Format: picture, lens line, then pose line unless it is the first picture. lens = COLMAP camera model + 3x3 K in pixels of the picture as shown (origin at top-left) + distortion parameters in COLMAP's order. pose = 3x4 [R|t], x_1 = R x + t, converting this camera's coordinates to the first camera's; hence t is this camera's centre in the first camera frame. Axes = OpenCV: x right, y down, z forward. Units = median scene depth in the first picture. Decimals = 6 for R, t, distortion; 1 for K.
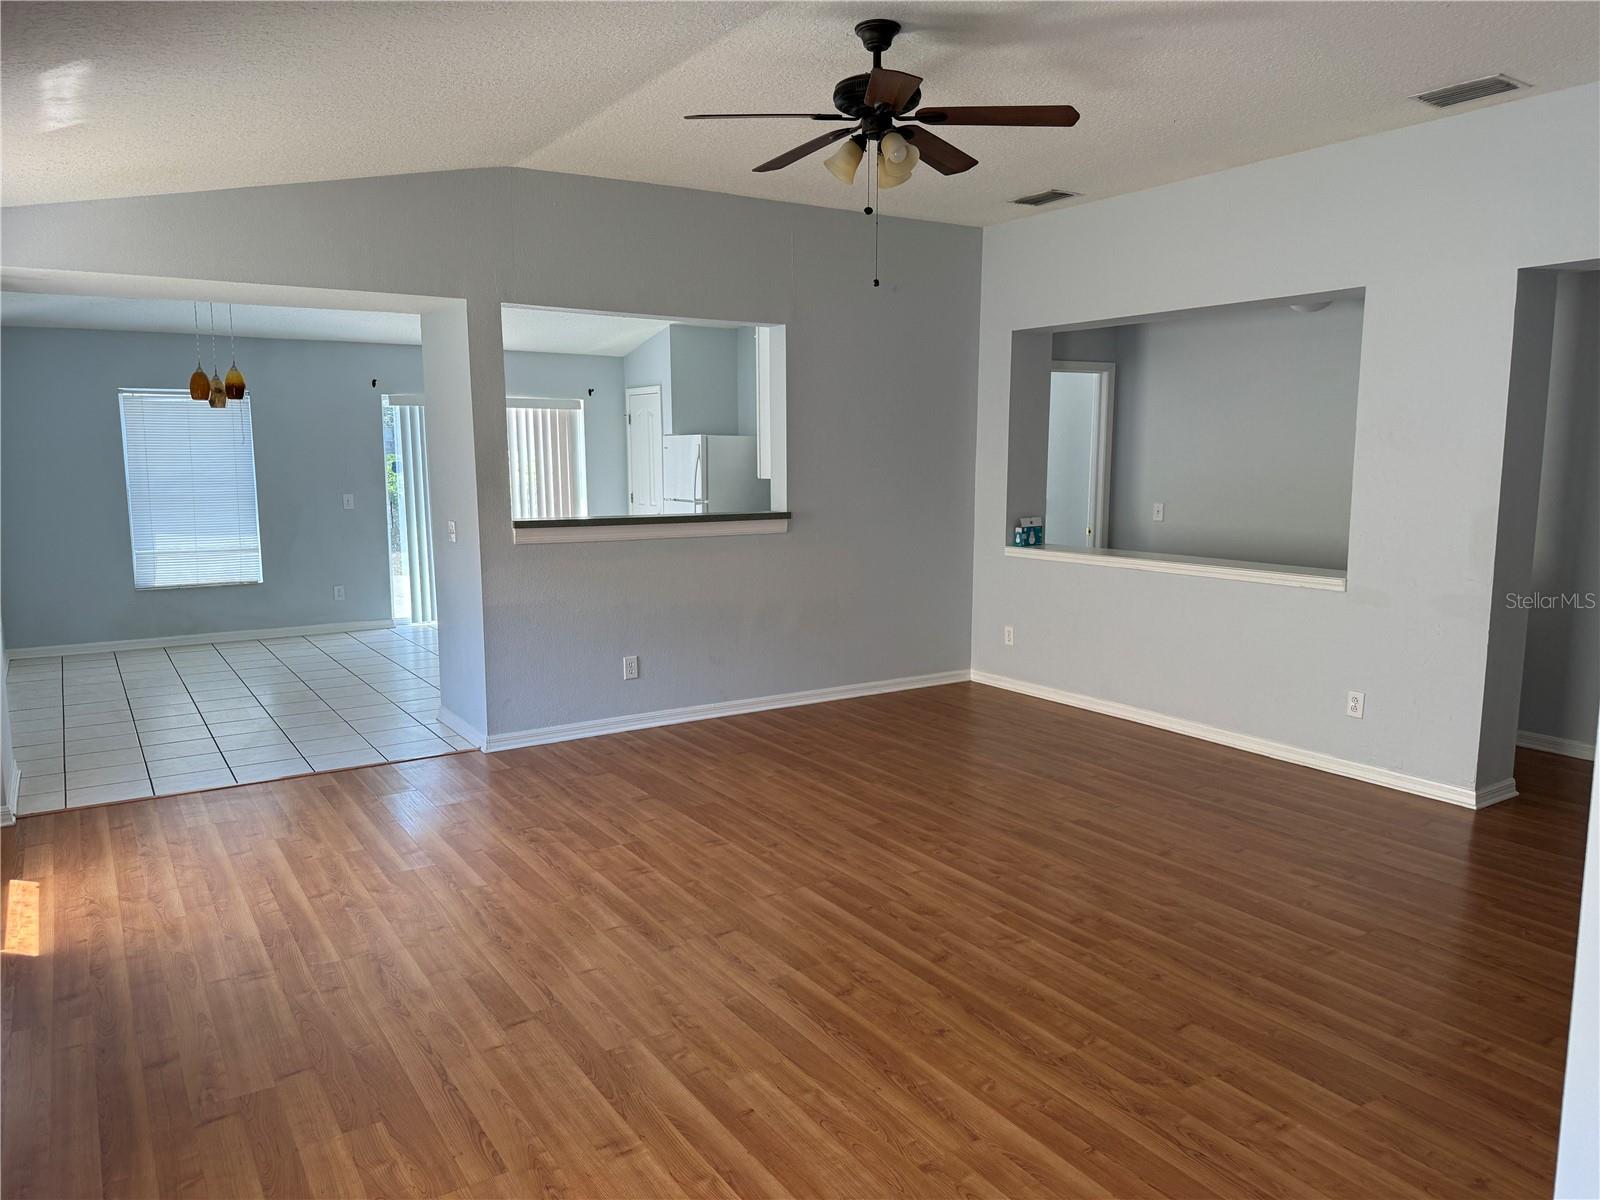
lens RADIAL K [[1120.5, 0, 800.0], [0, 1120.5, 600.0], [0, 0, 1]] dist [-0.005755, -0.002027]
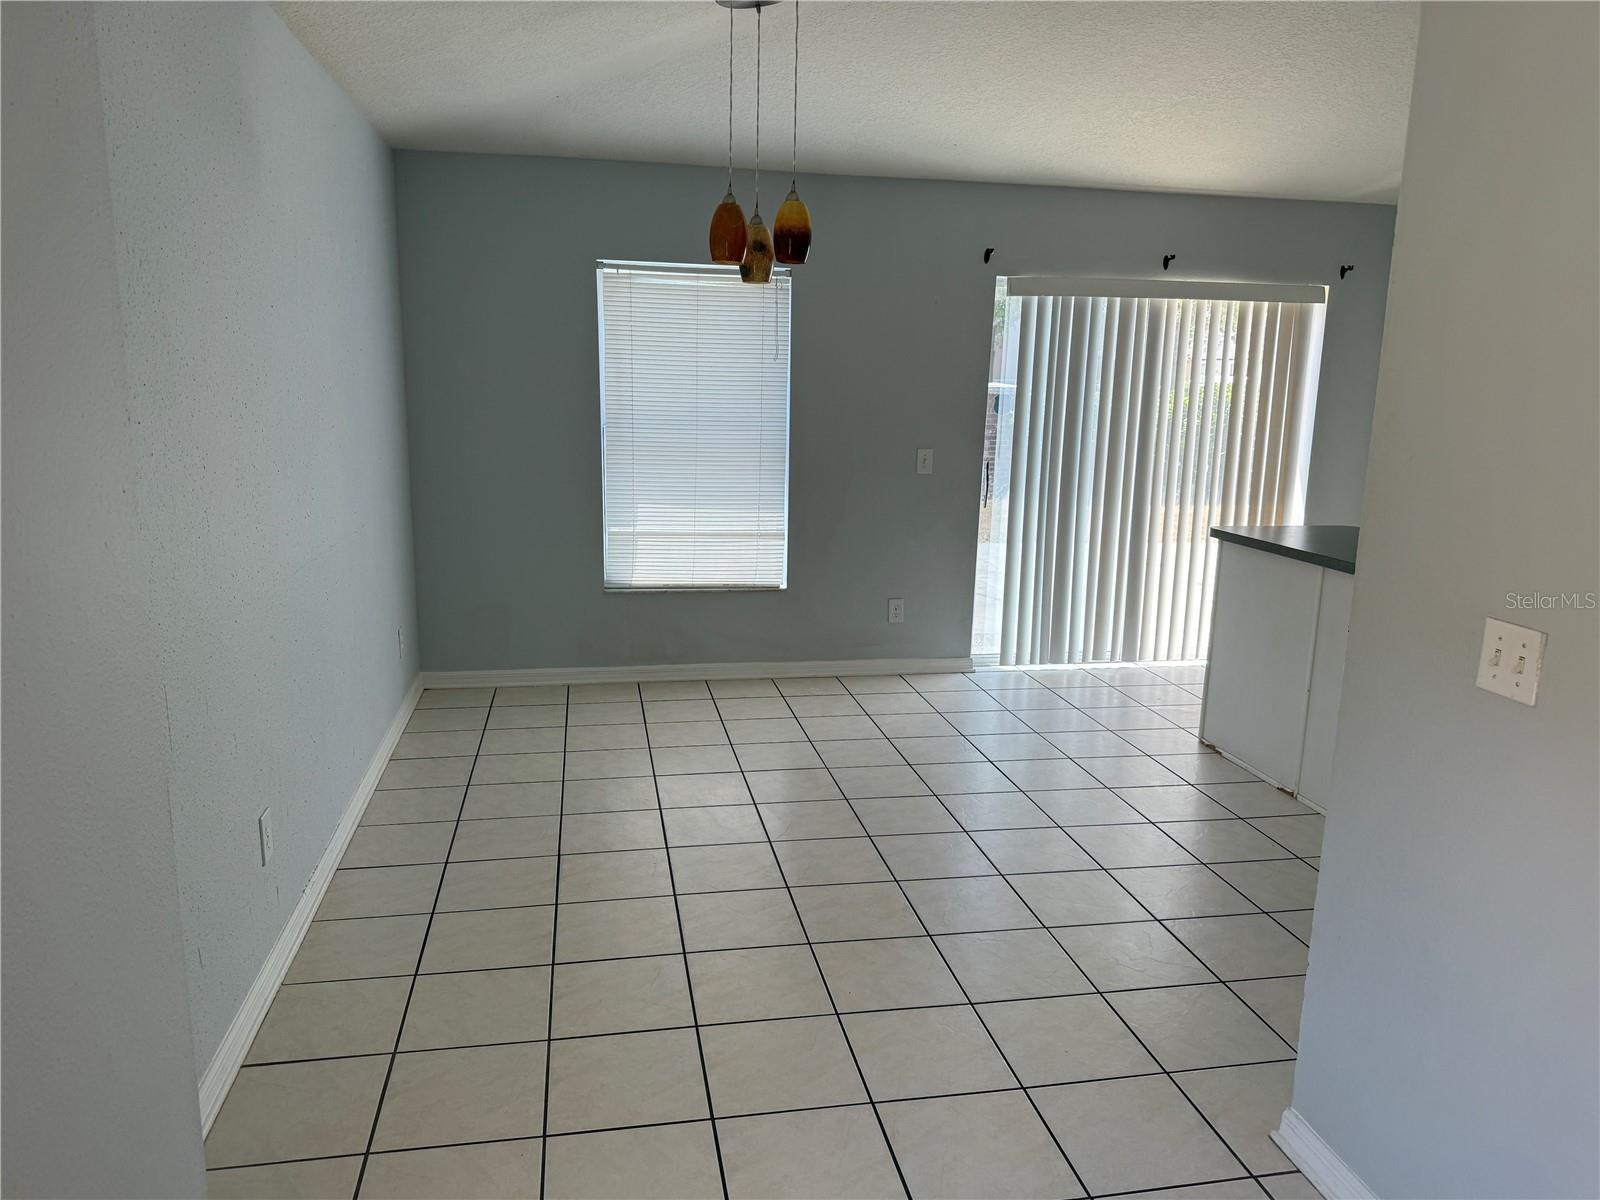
lens RADIAL K [[1146.7, 0, 800.0], [0, 1146.7, 600.0], [0, 0, 1]] dist [0.155235, -0.000030]
pose [[0.921914, 0.098167, -0.374750, -0.240680], [-0.076887, 0.994483, 0.071359, -0.056432], [0.379688, -0.036974, 0.924376, 0.427626]]
